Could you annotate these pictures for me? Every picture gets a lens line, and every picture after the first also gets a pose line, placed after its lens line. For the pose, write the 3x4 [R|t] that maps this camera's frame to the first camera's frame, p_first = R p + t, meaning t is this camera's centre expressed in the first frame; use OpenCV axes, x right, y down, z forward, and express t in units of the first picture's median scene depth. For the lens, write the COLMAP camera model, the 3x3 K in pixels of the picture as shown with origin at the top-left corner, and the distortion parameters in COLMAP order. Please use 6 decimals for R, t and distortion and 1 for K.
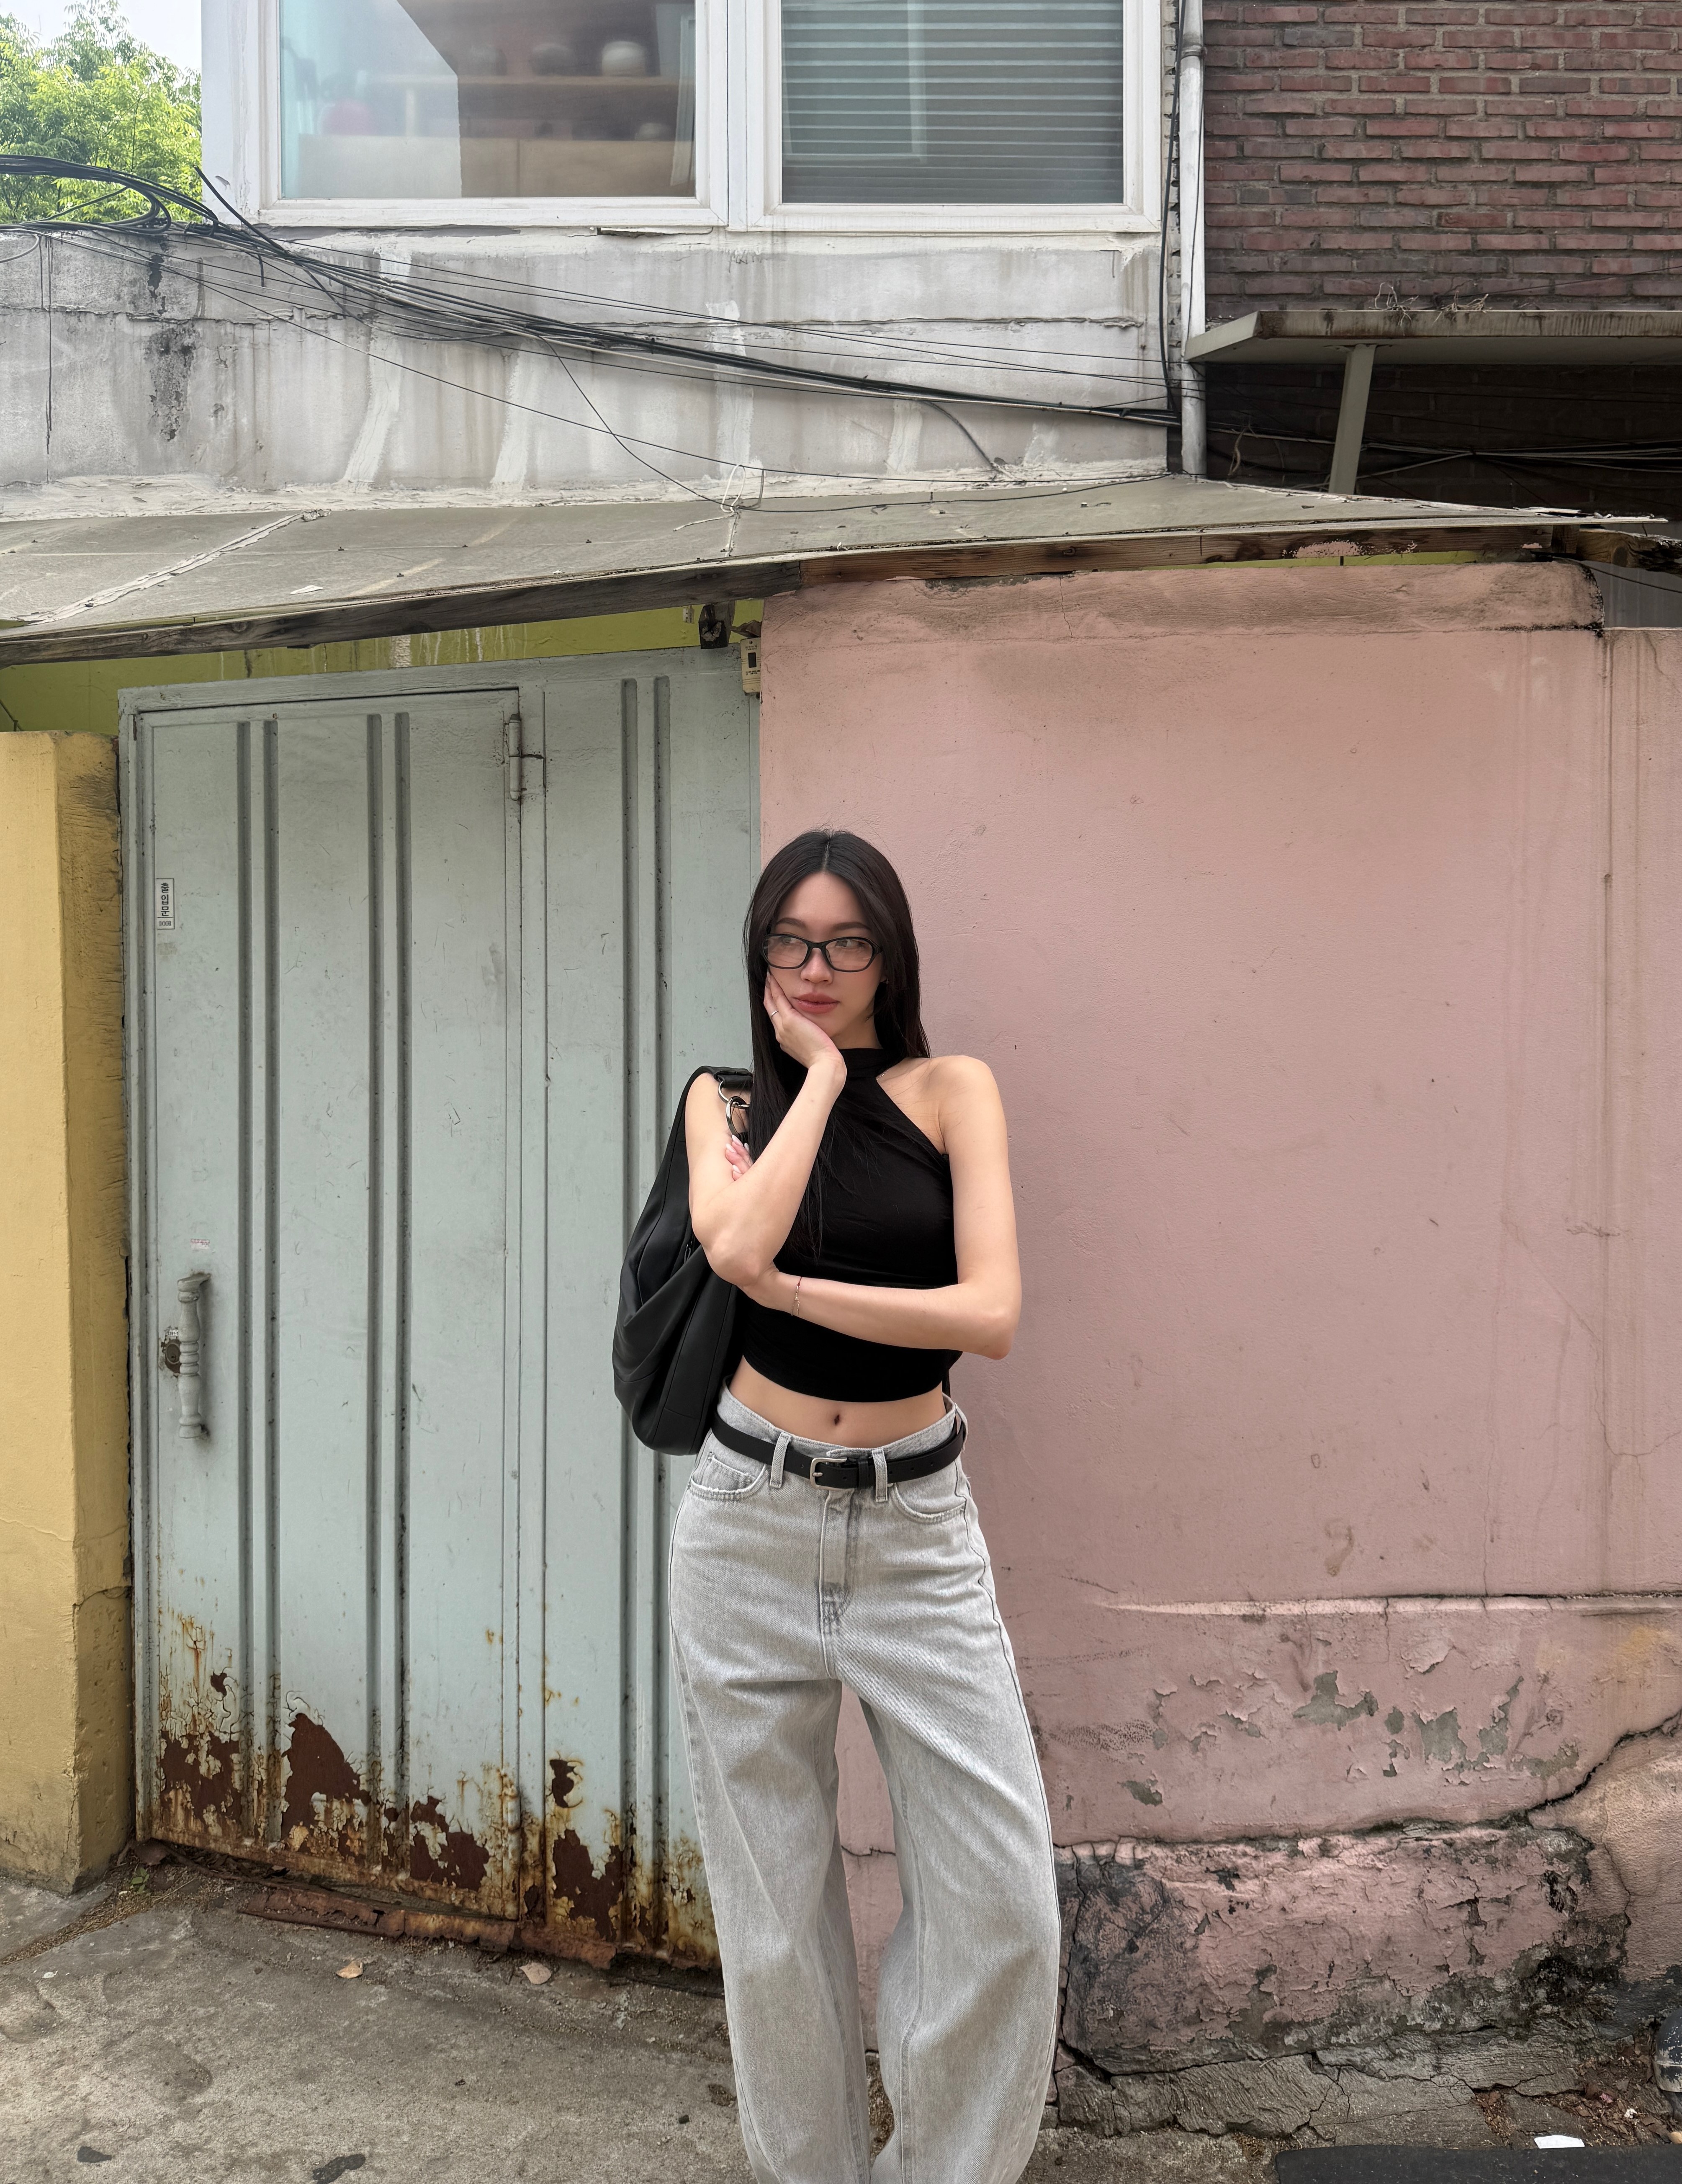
lens RADIAL K [[1658.2, 0, 840.7], [0, 1658.2, 981.5], [0, 0, 1]] dist [0.025134, -0.038955]
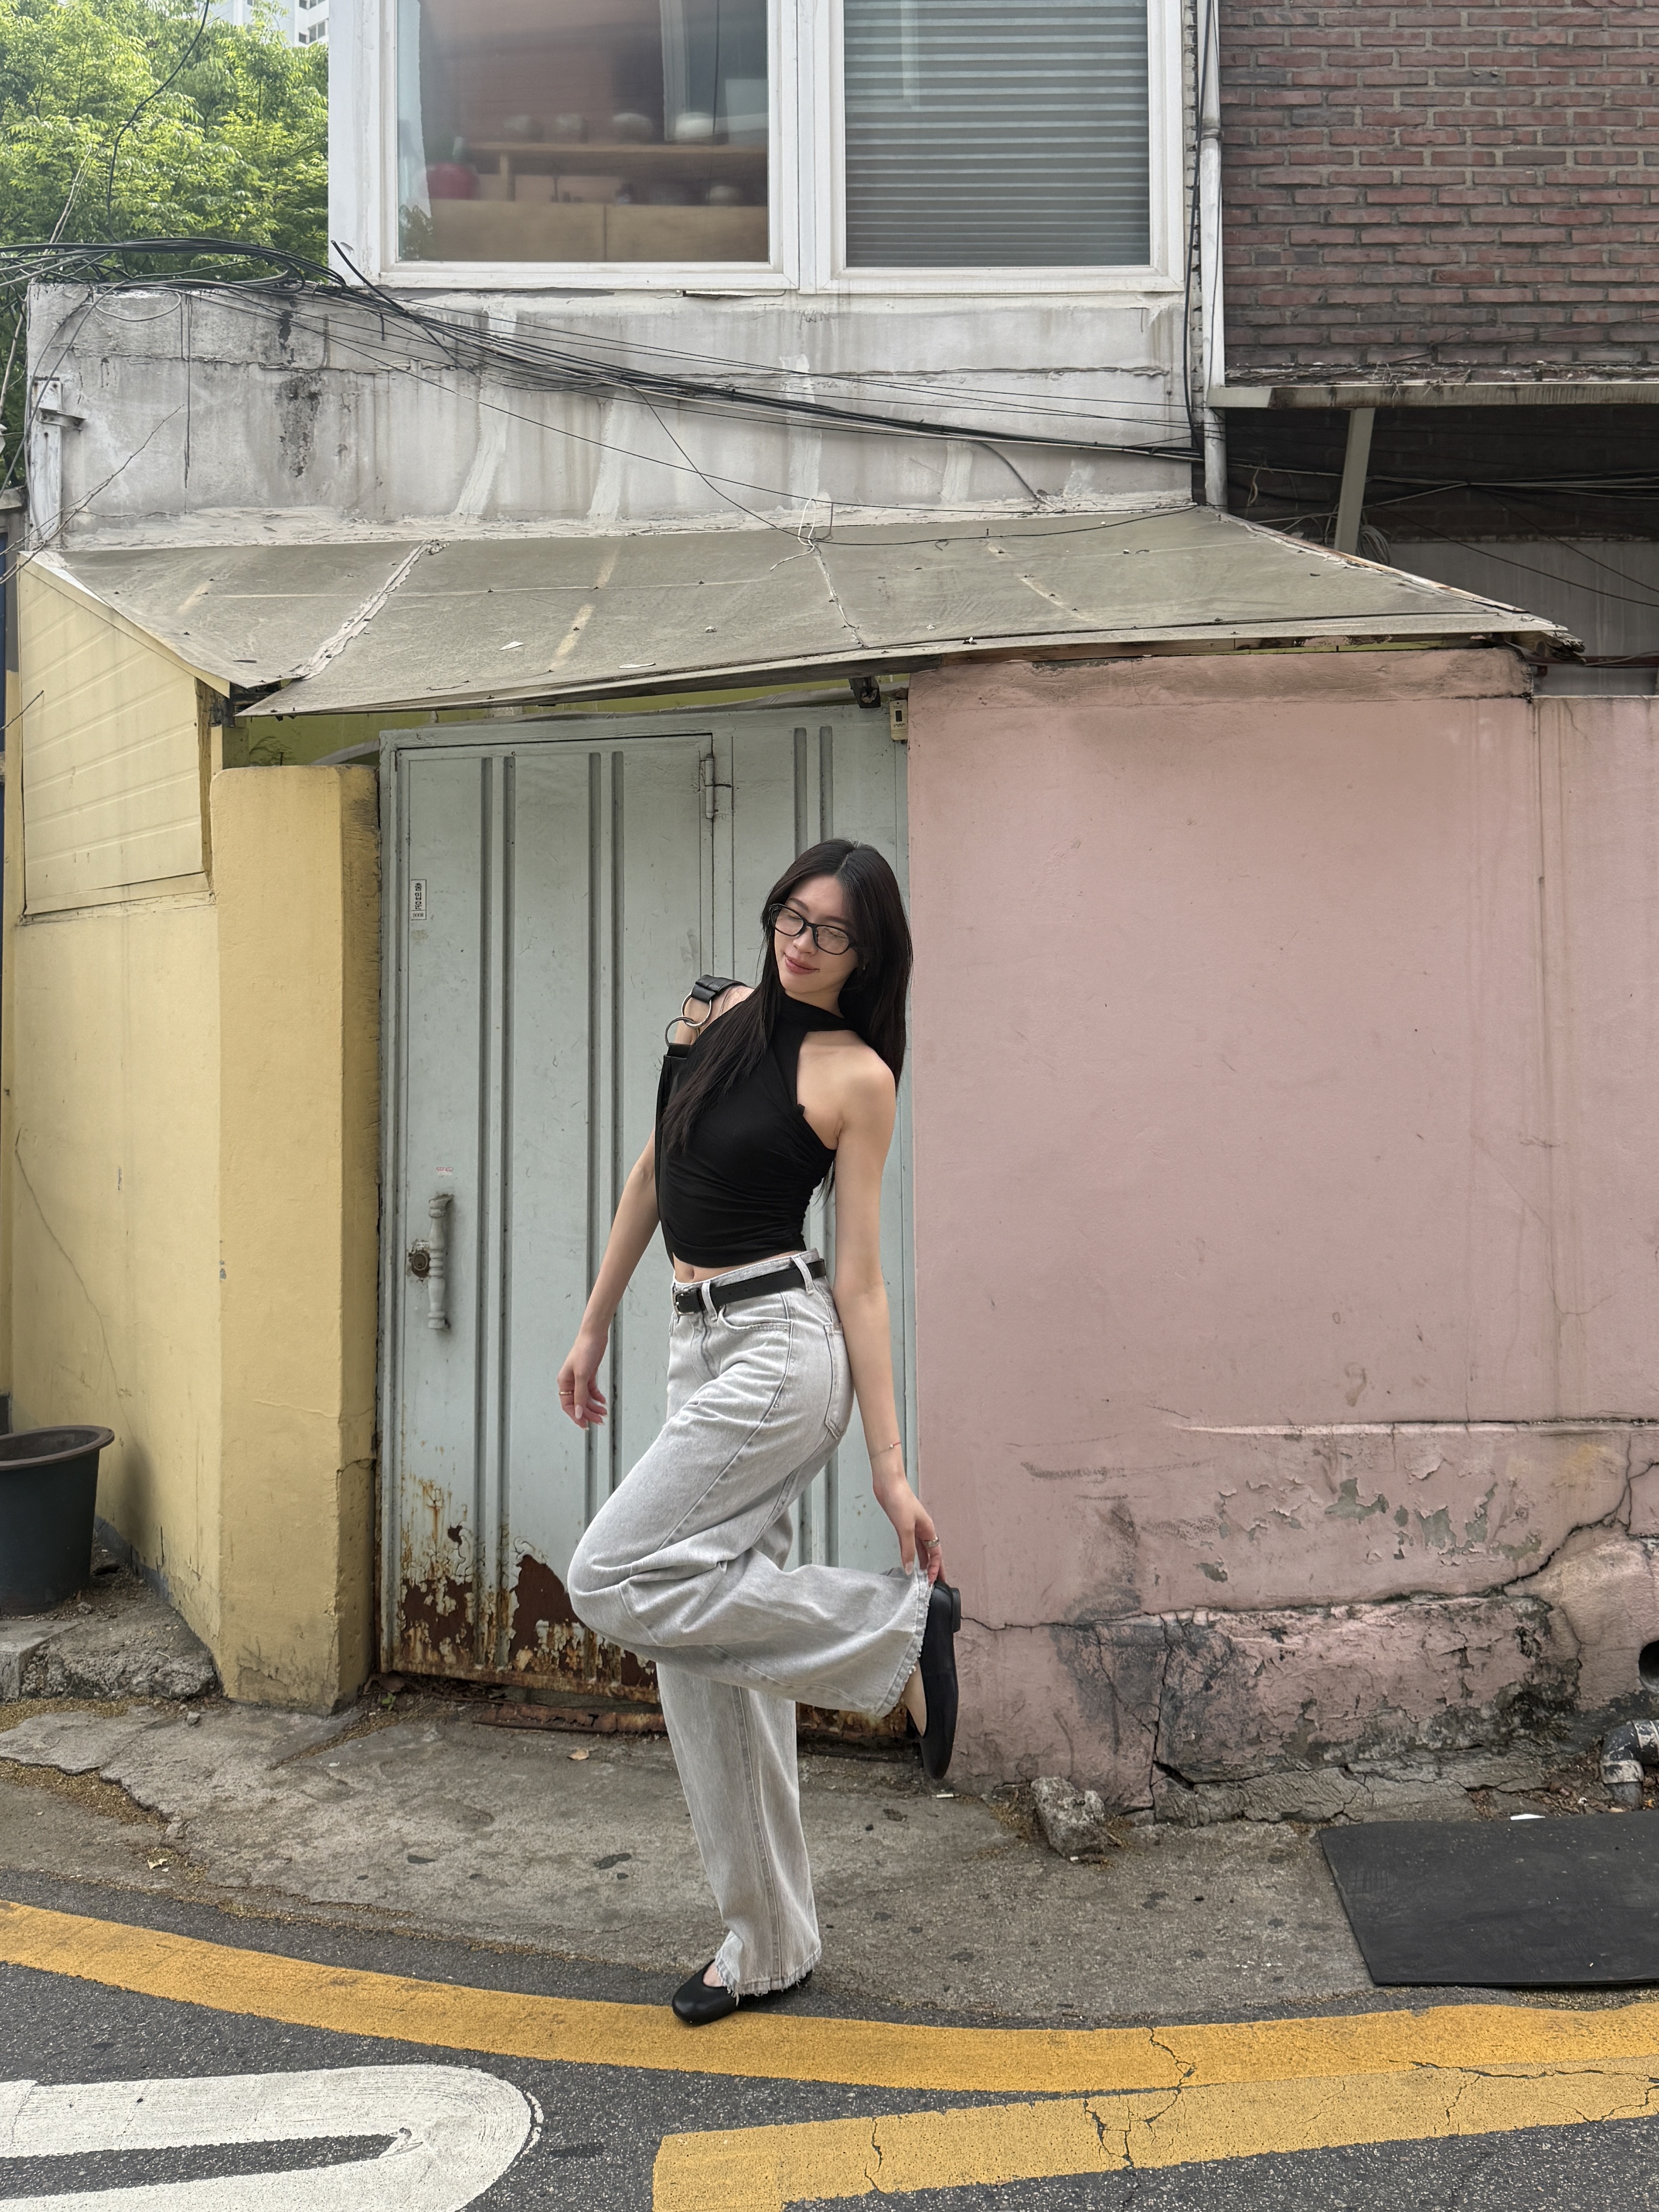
lens RADIAL K [[1911.5, 0, 820.1], [0, 1911.5, 832.0], [0, 0, 1]] dist [0.177478, -0.369129]
pose [[0.999930, -0.004192, 0.011096, -0.119831], [0.004946, 0.997618, -0.068806, 0.004485], [-0.010781, 0.068856, 0.997568, -0.481294]]
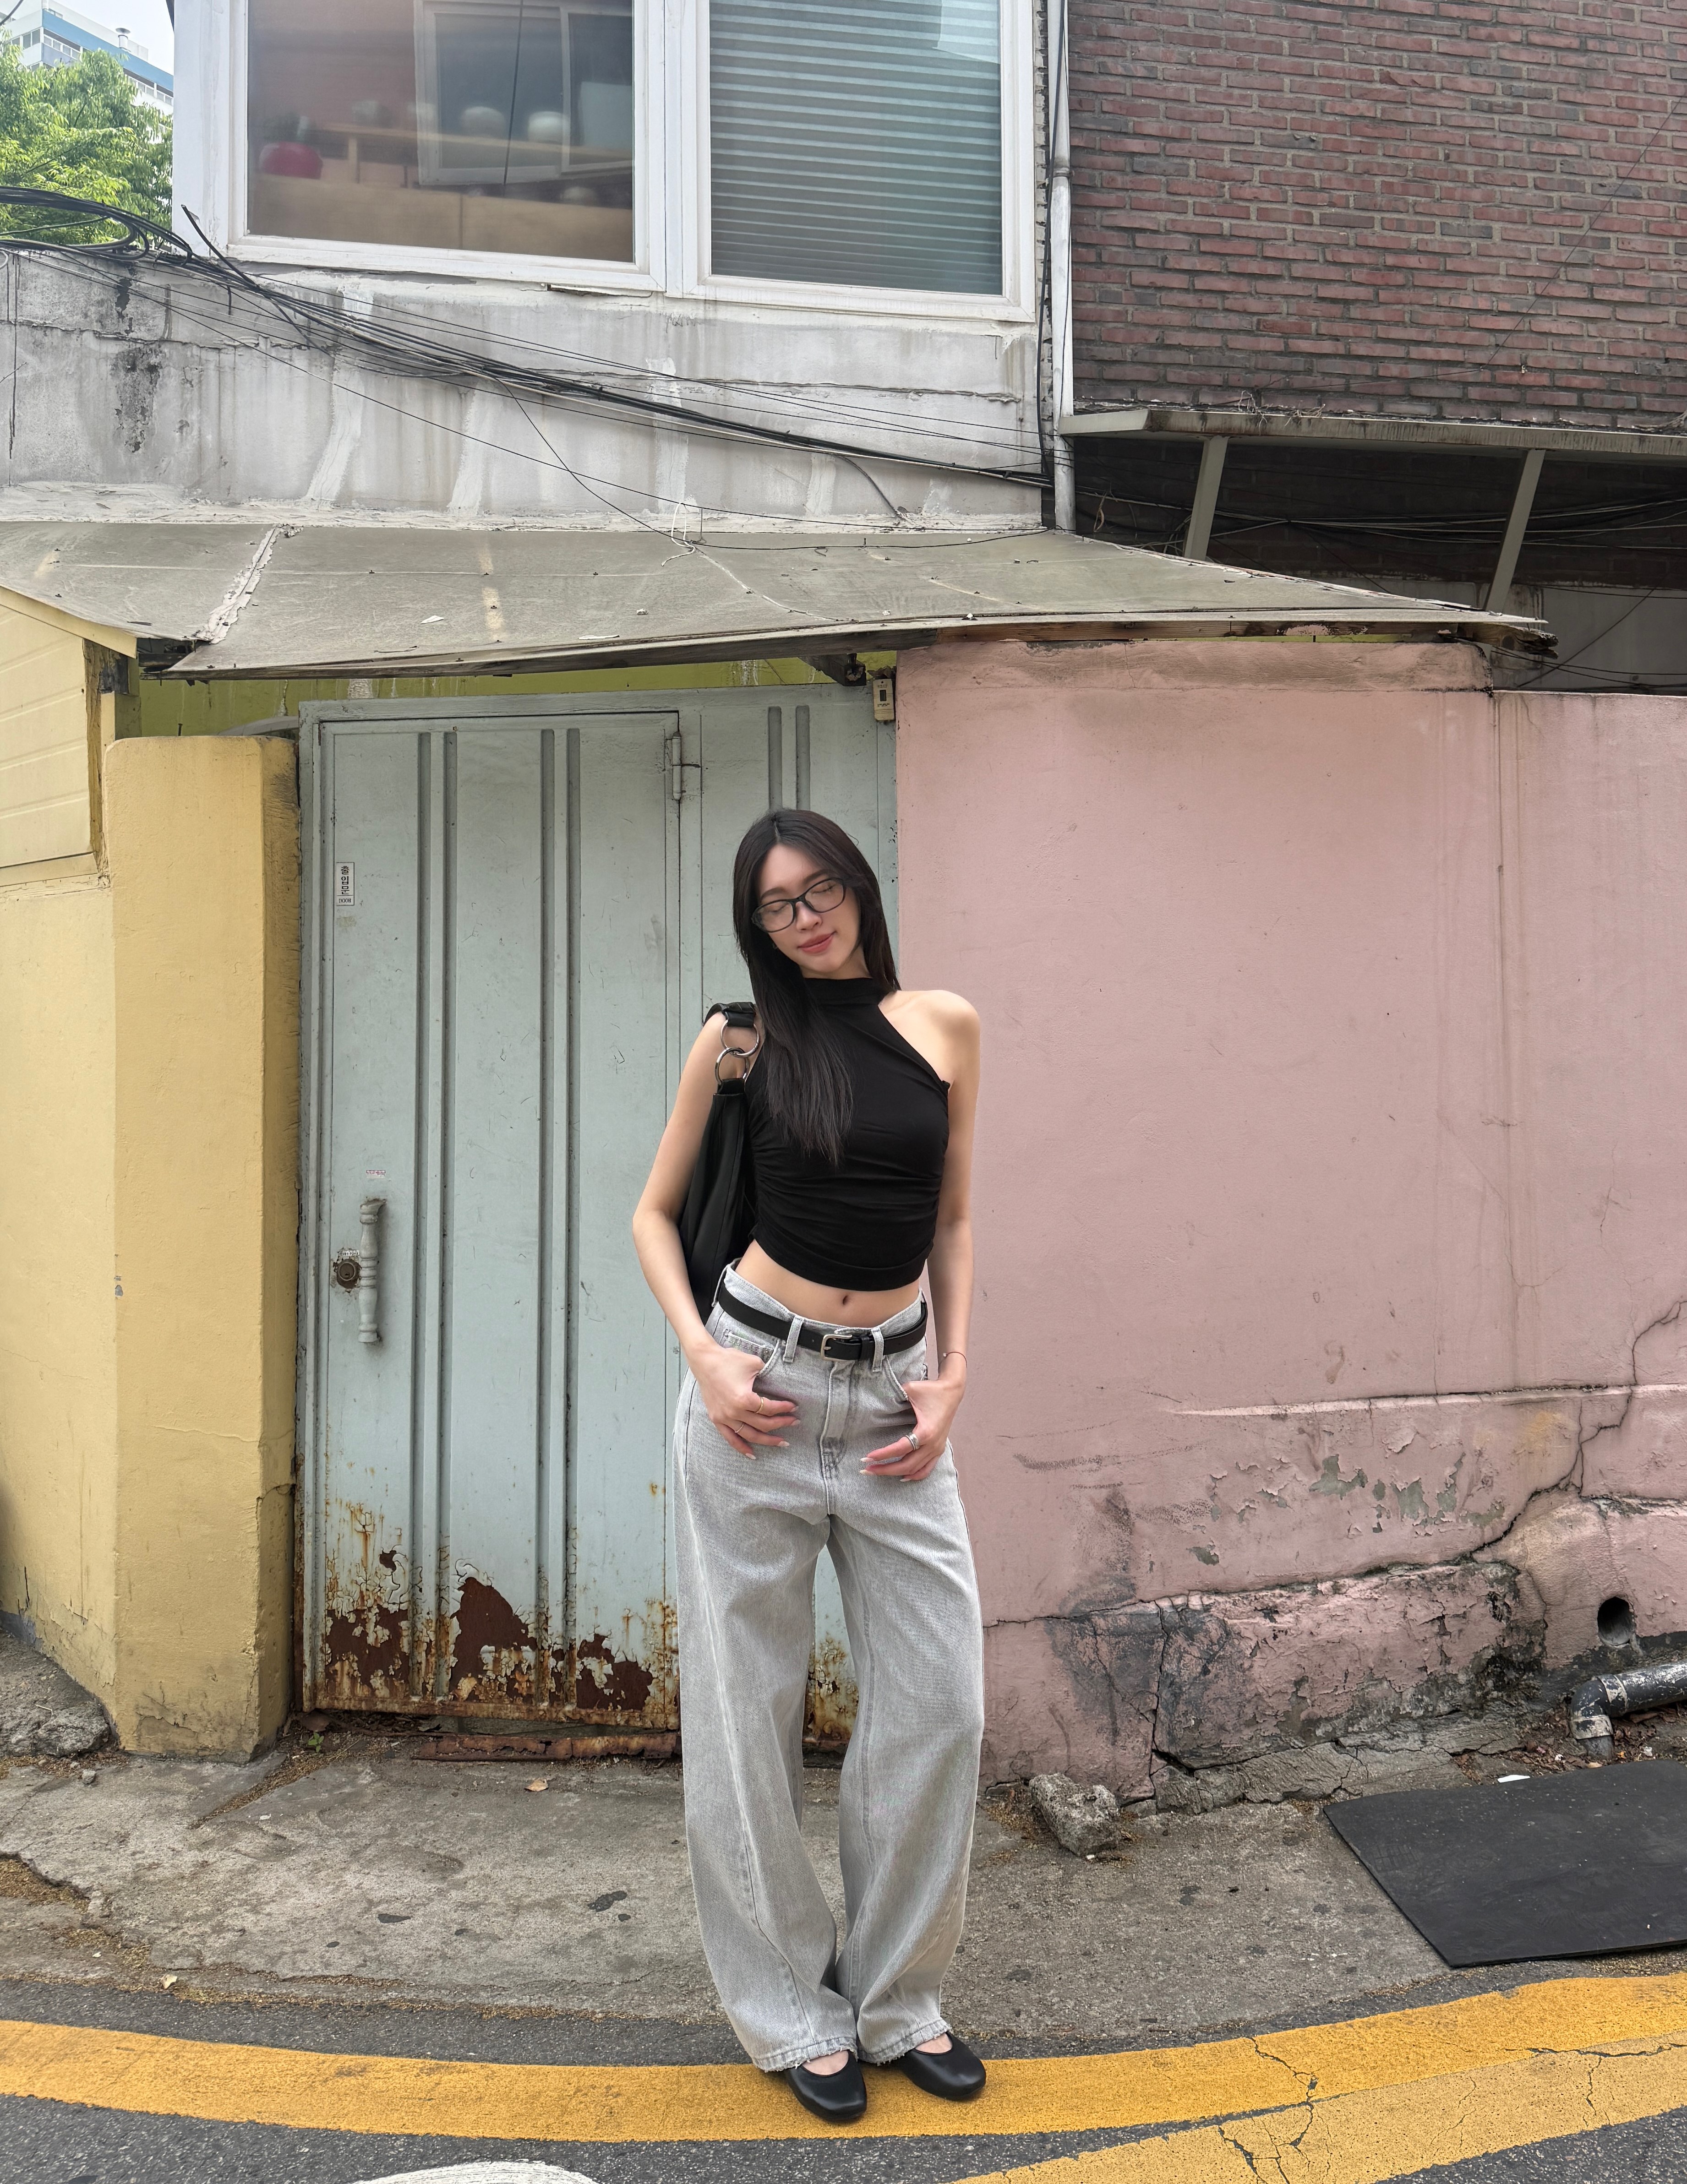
lens RADIAL K [[1769.4, 0, 835.1], [0, 1769.4, 879.4], [0, 0, 1]] dist [0.119158, -0.225199]
pose [[0.981888, 0.006099, 0.189366, -0.313084], [0.005985, 0.997985, -0.063174, 0.033007], [-0.189369, 0.063163, 0.979872, -0.309206]]
